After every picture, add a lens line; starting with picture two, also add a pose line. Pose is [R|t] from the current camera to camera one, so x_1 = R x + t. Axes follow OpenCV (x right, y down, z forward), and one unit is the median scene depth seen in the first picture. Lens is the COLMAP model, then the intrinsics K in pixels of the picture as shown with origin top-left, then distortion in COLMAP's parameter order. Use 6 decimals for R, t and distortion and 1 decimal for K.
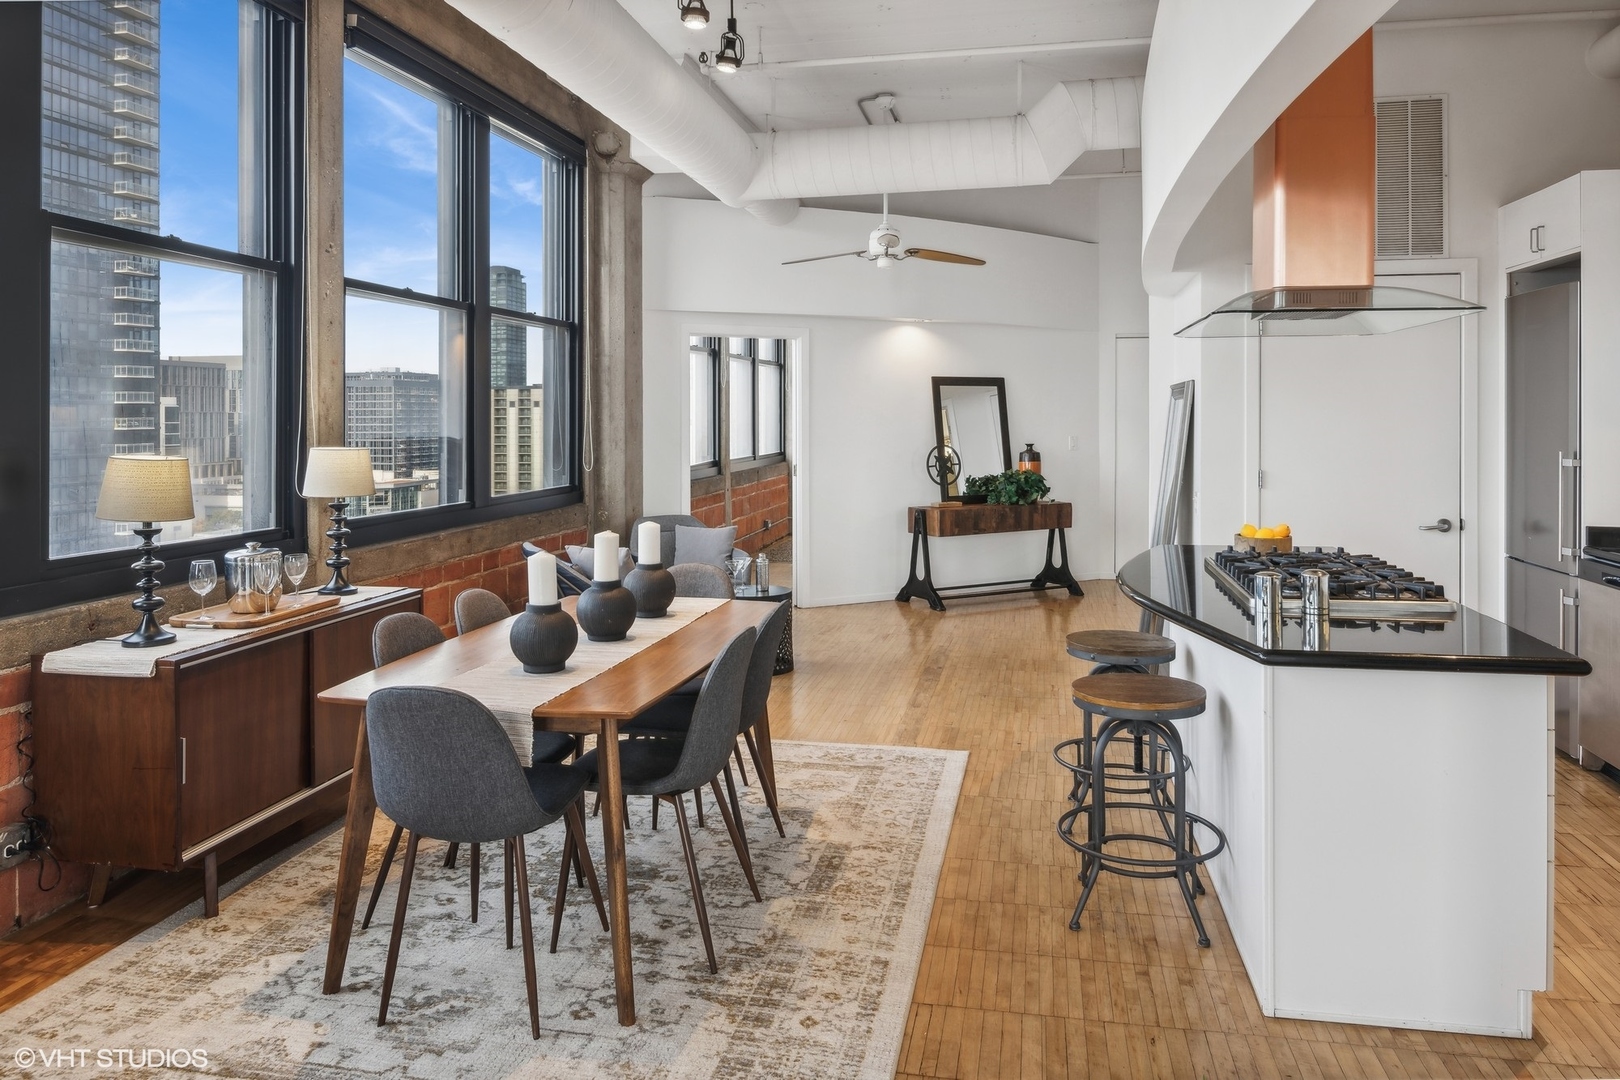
lens RADIAL K [[1109.6, 0, 812.2], [0, 1109.6, 413.2], [0, 0, 1]] dist [-0.006063, -0.005838]
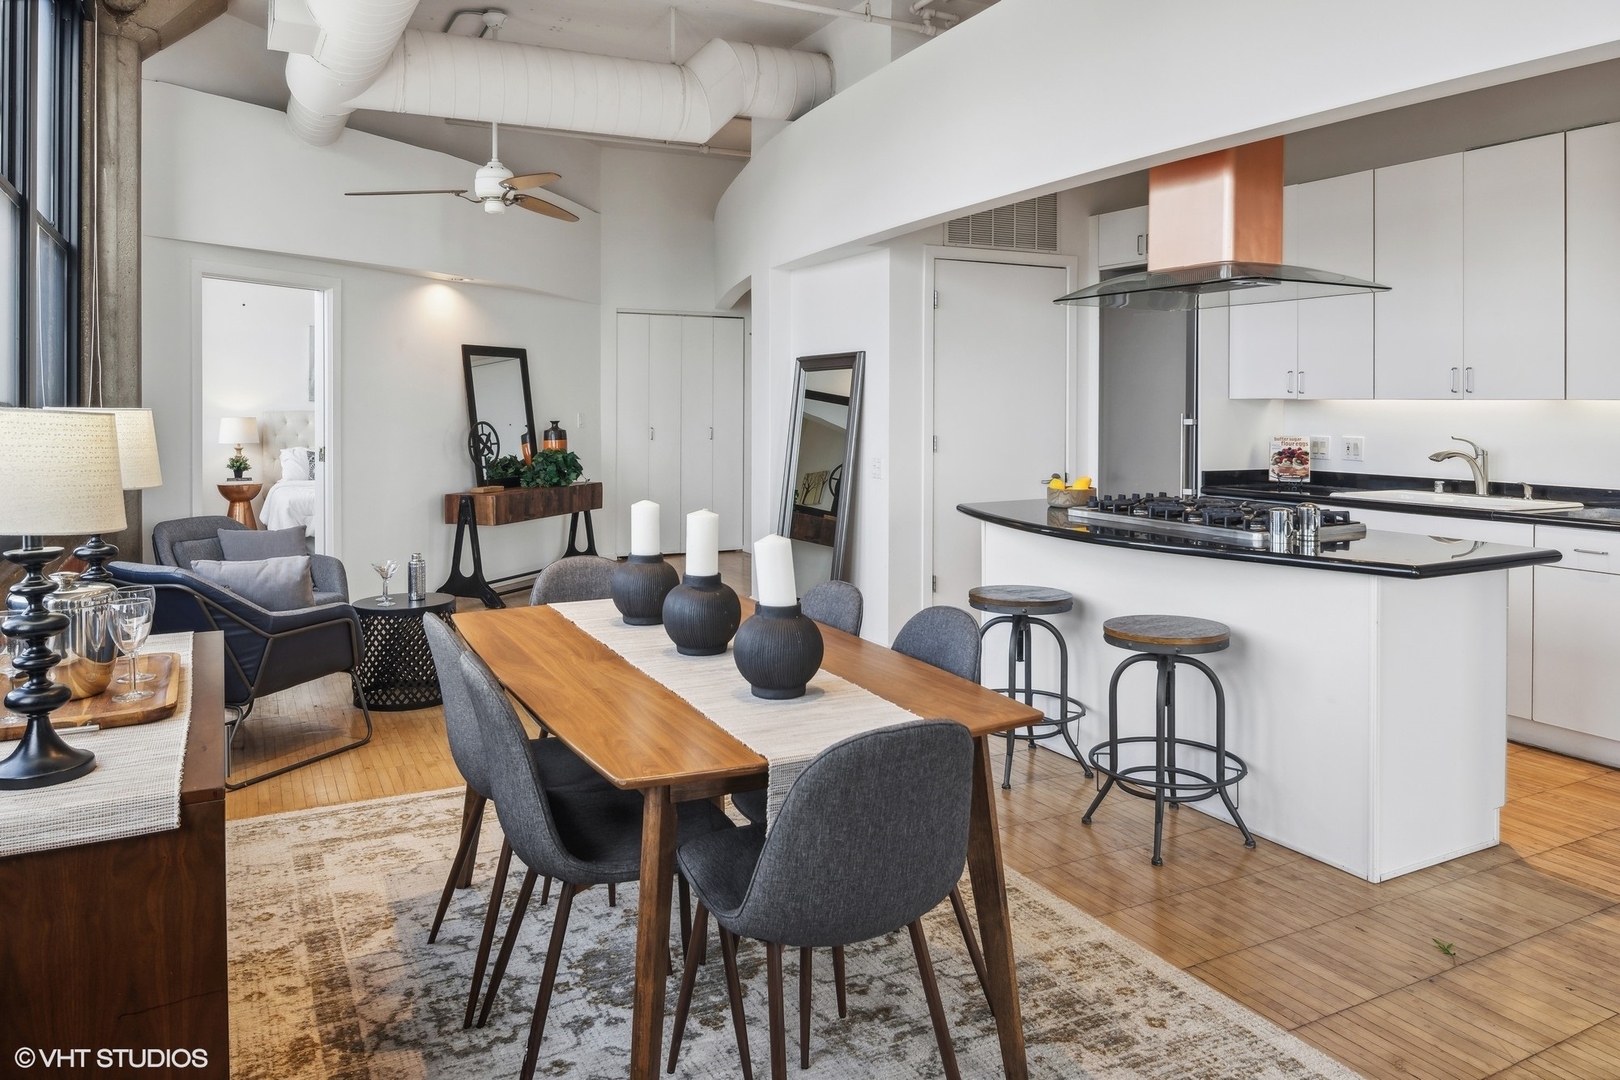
lens RADIAL K [[1125.1, 0, 807.4], [0, 1125.1, 409.0], [0, 0, 1]] dist [-0.008598, -0.001146]
pose [[0.778173, -0.000256, 0.628050, -0.289133], [-0.003280, 0.999985, 0.004471, 0.015835], [-0.628042, -0.005539, 0.778160, 0.168161]]
